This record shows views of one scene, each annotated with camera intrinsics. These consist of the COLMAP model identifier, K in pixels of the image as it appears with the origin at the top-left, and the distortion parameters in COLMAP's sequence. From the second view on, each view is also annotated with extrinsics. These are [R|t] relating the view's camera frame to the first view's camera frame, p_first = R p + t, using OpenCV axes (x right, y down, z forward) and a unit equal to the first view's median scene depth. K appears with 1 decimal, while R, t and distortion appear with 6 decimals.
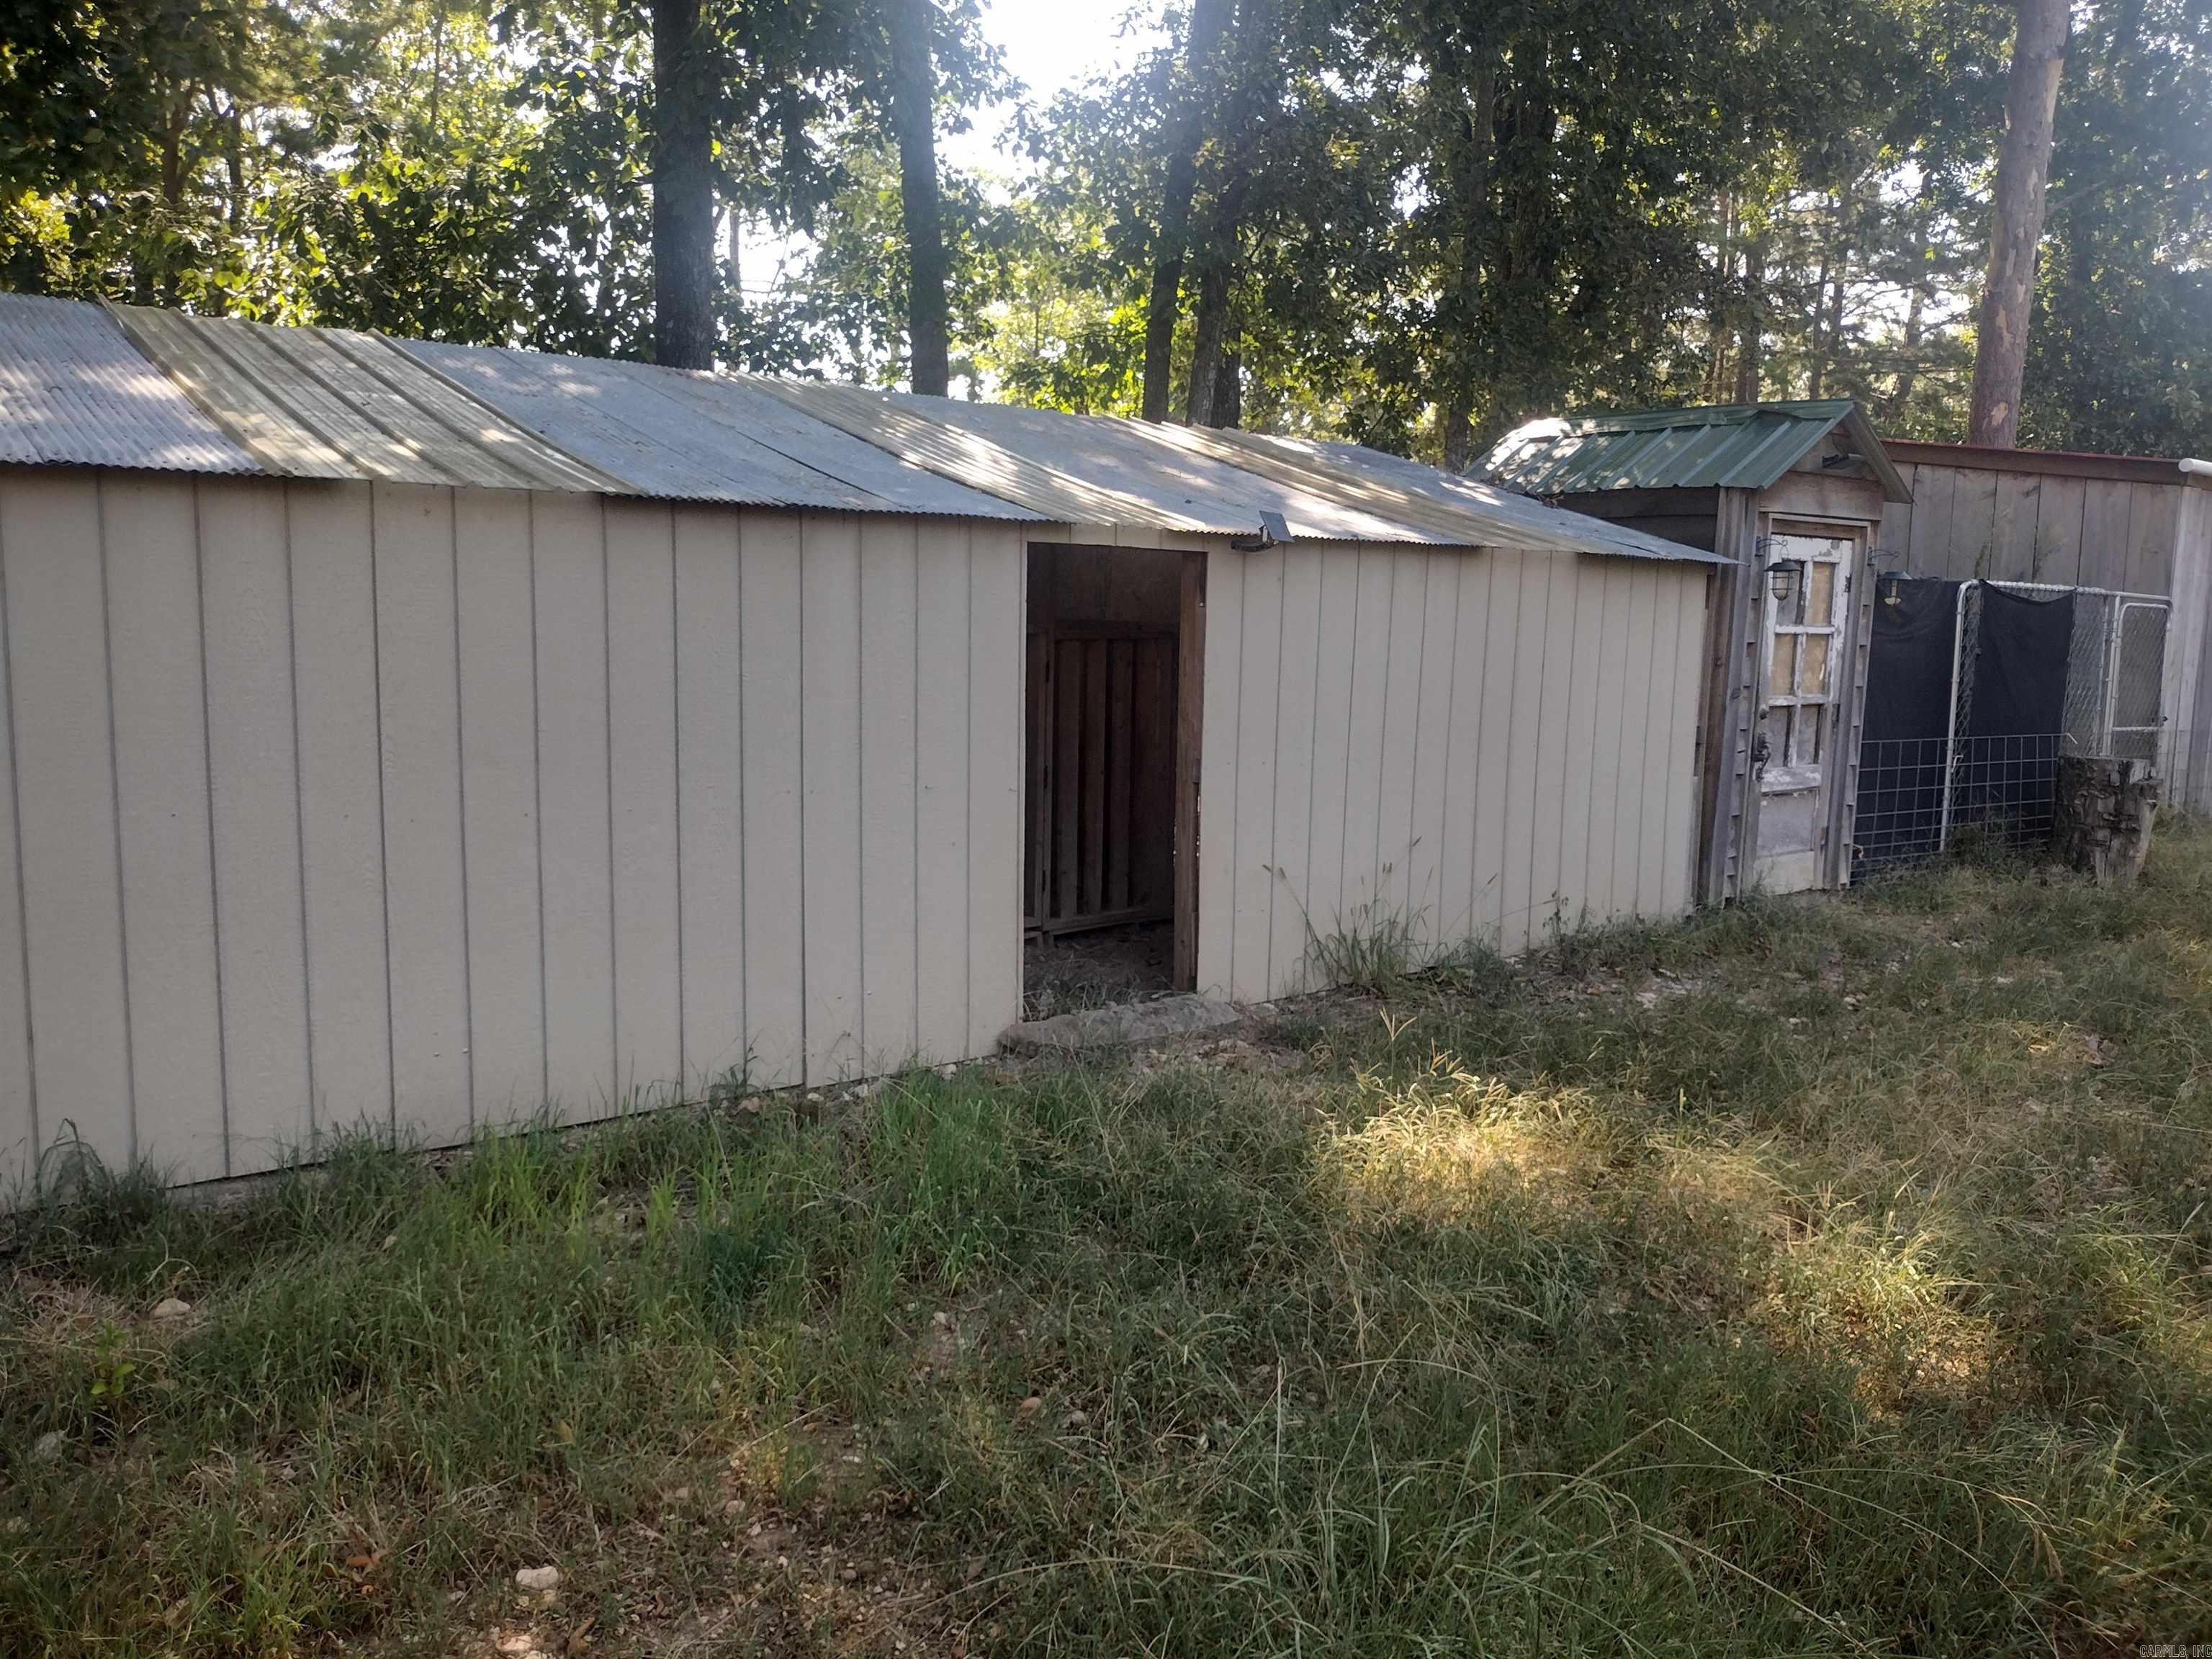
lens RADIAL K [[1727.4, 0, 1114.8], [0, 1727.4, 838.1], [0, 0, 1]] dist [0.083585, -0.105674]
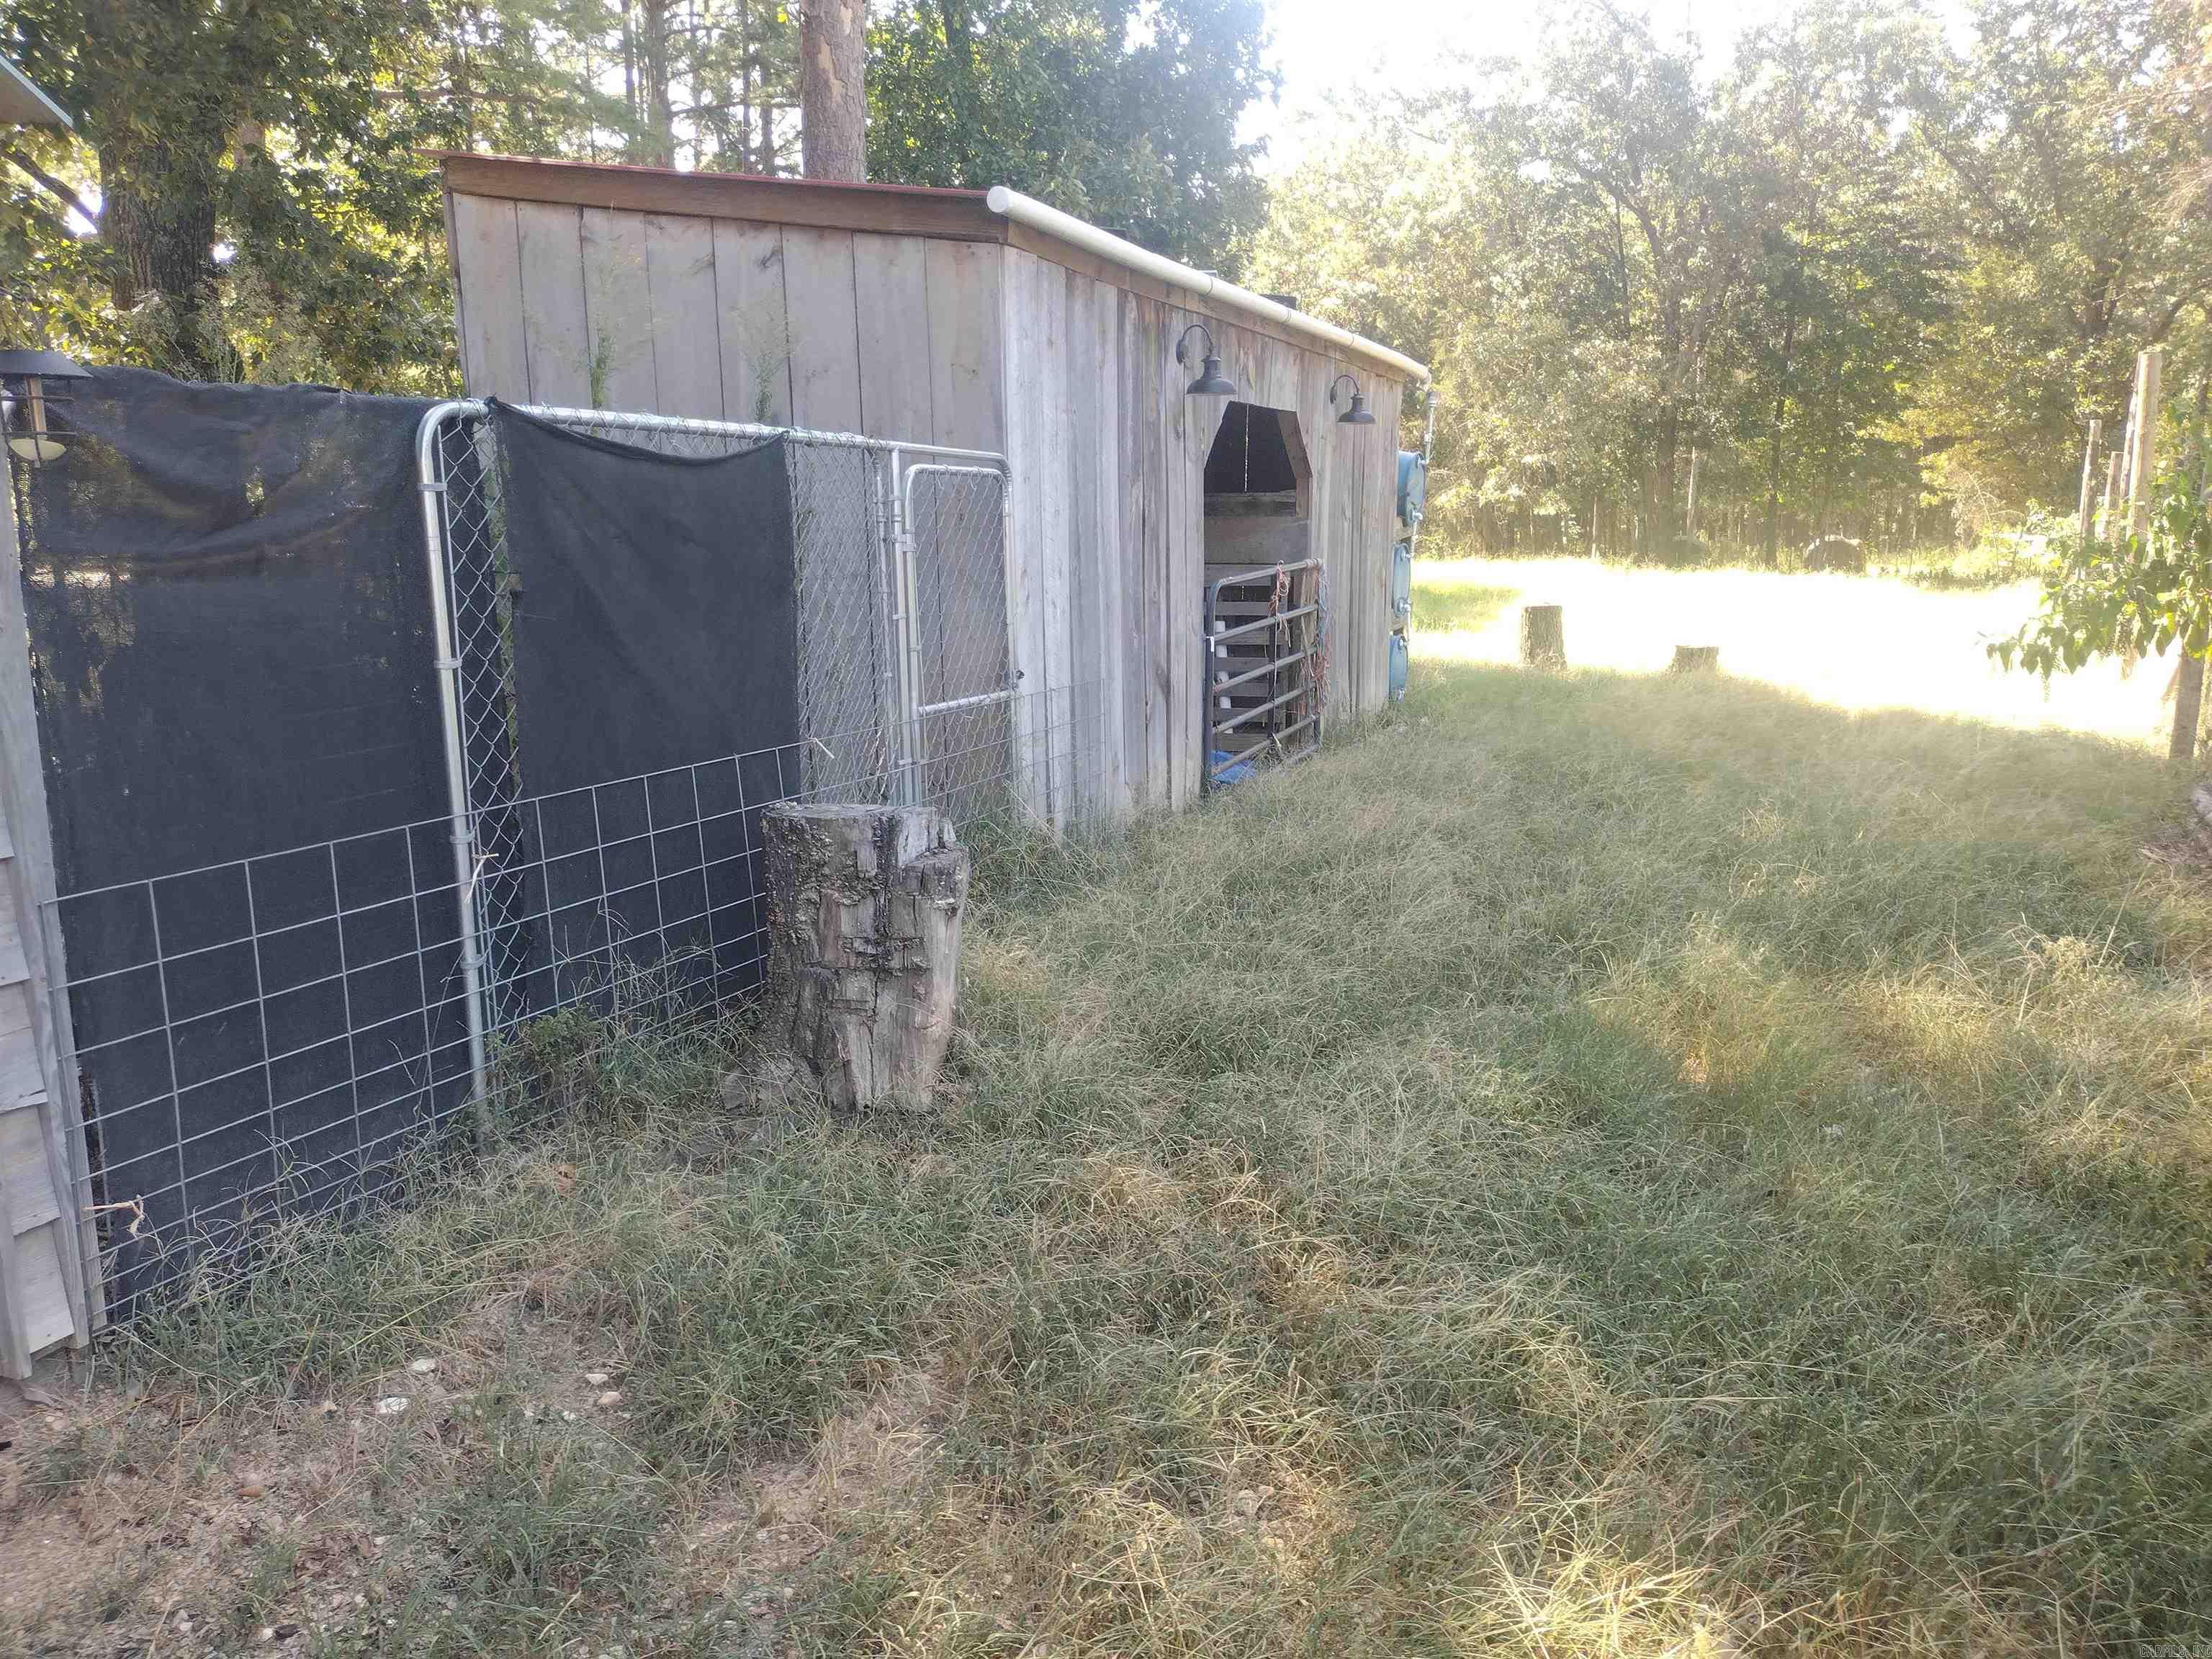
lens RADIAL K [[1727.4, 0, 1114.8], [0, 1727.4, 838.1], [0, 0, 1]] dist [0.083585, -0.105674]
pose [[0.869259, -0.120458, 0.479457, 0.447735], [0.090849, 0.992266, 0.084587, -0.076248], [-0.485938, -0.029970, 0.873480, 0.634315]]
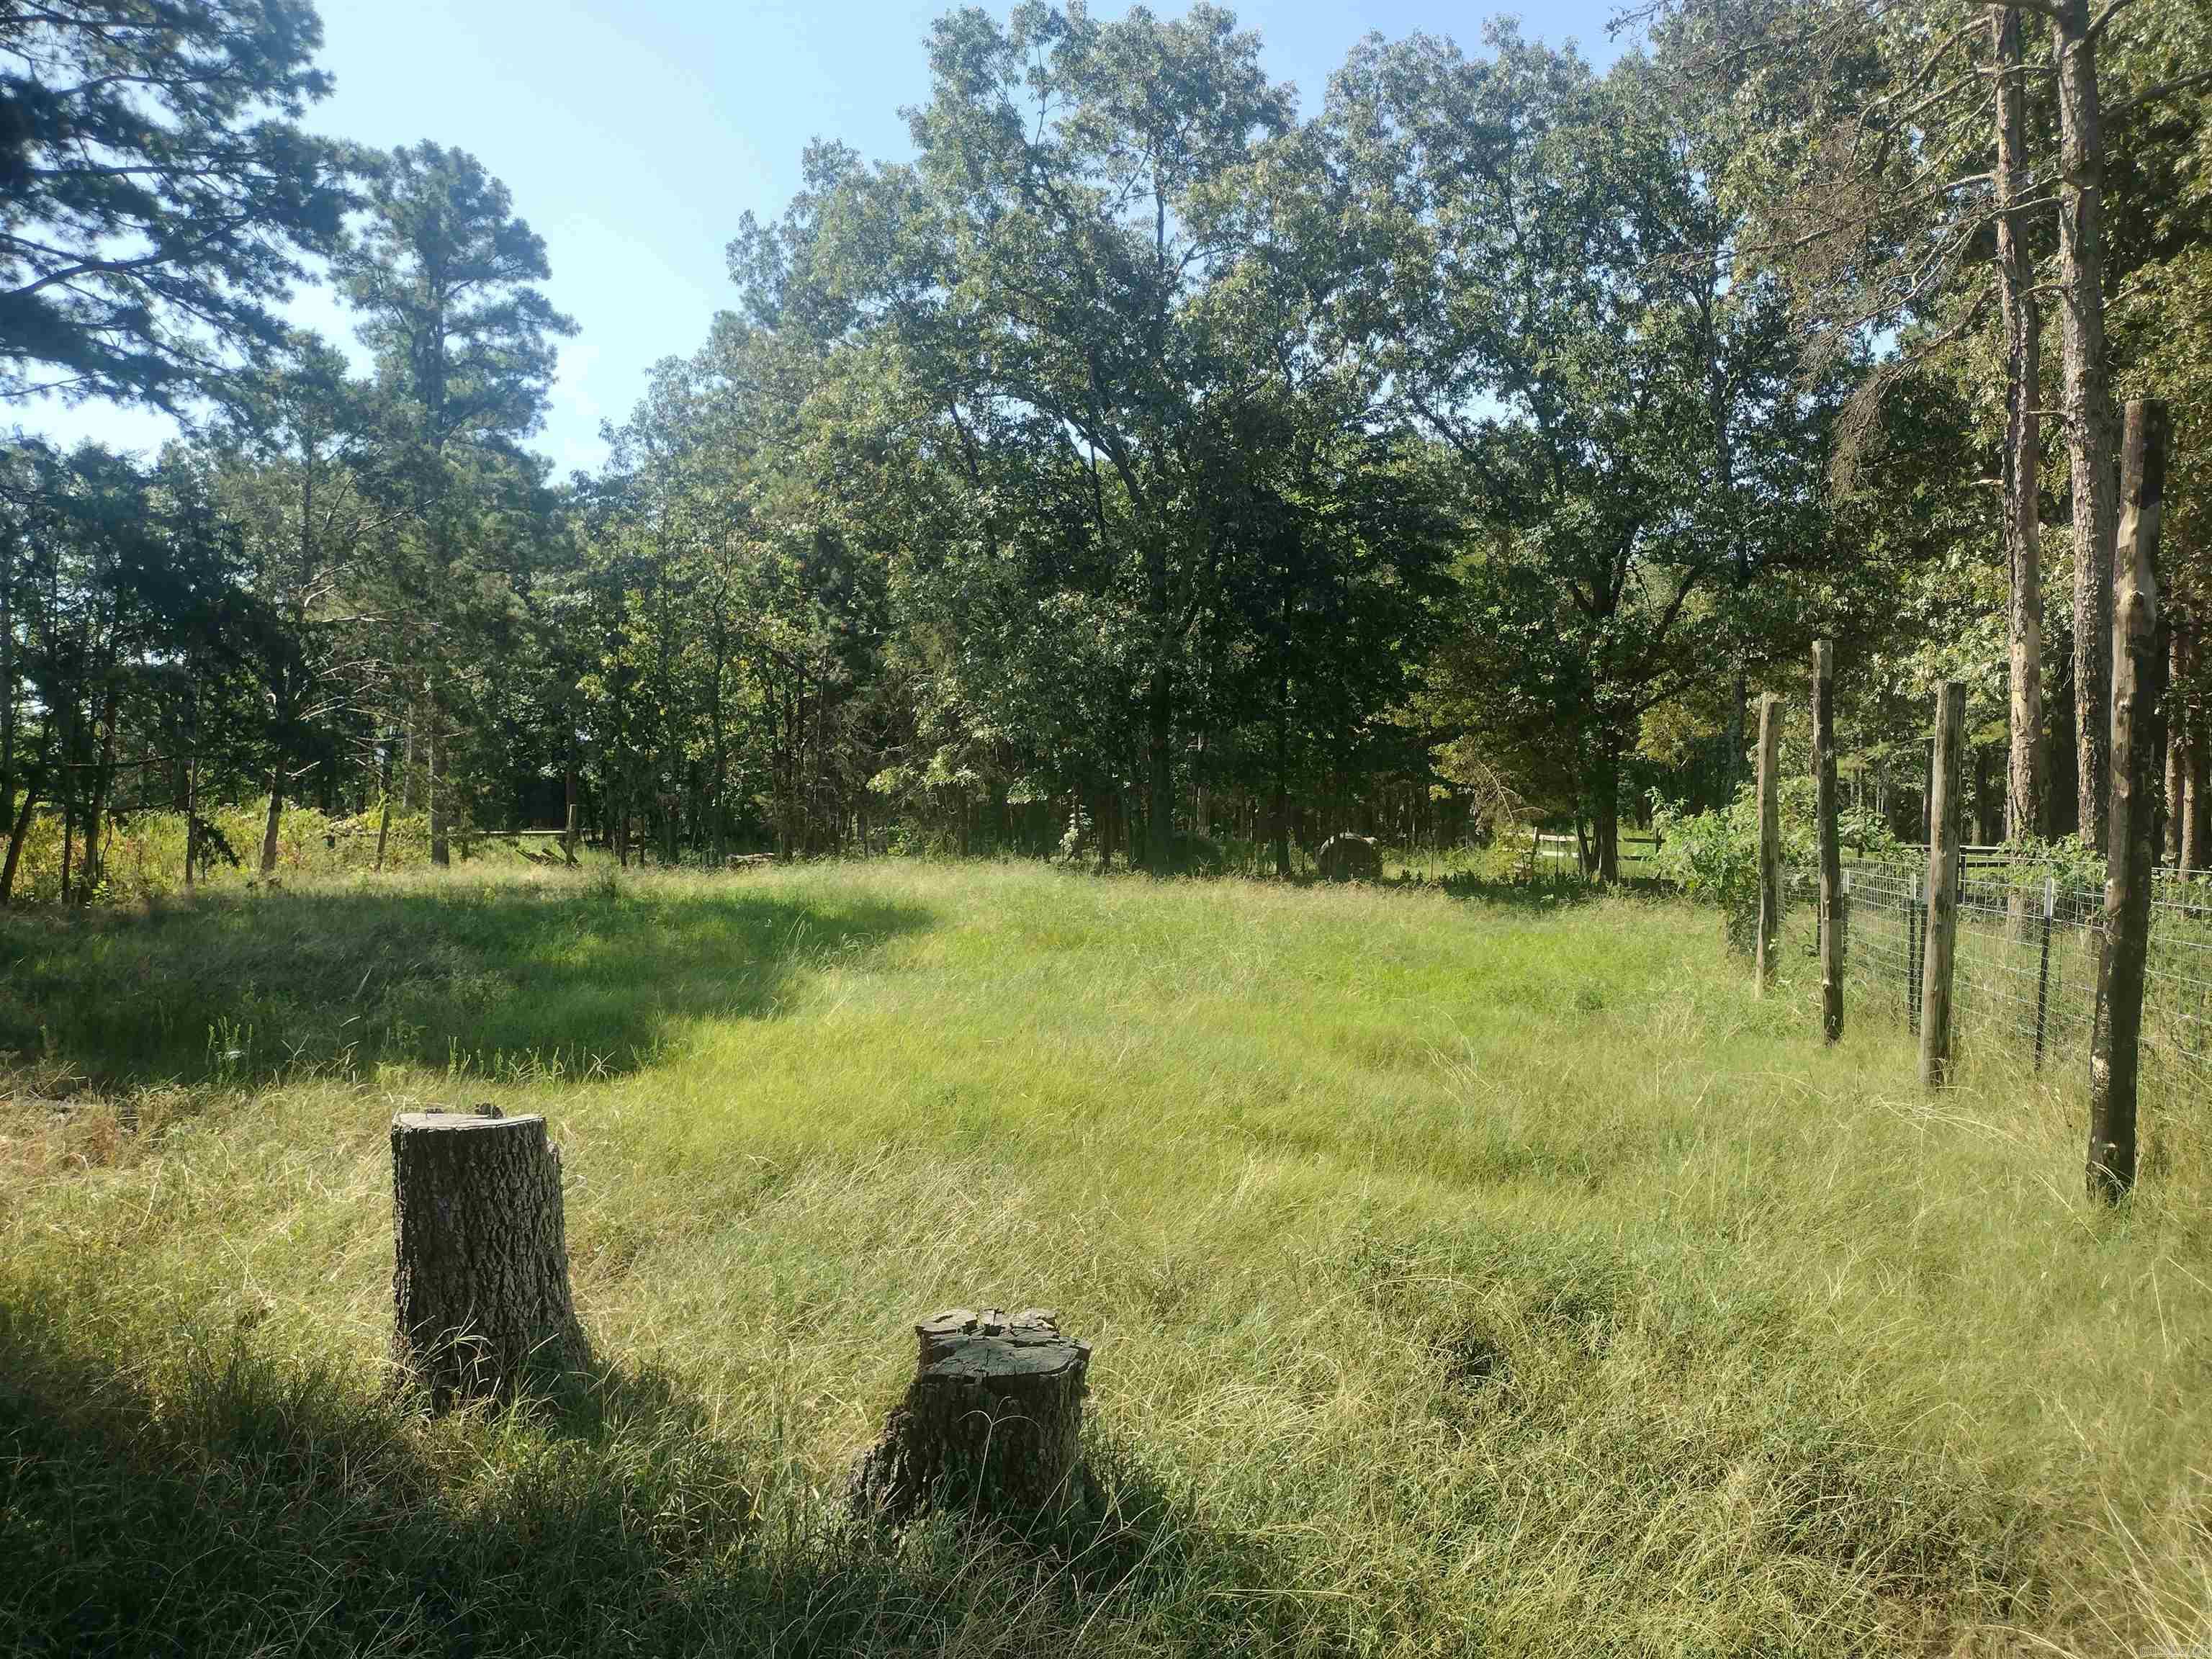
lens RADIAL K [[1727.4, 0, 1114.8], [0, 1727.4, 838.1], [0, 0, 1]] dist [0.083585, -0.105674]
pose [[0.713898, -0.036720, 0.699286, 1.348195], [0.103405, 0.993204, -0.053412, -0.144366], [-0.692572, 0.110440, 0.712844, 1.394302]]
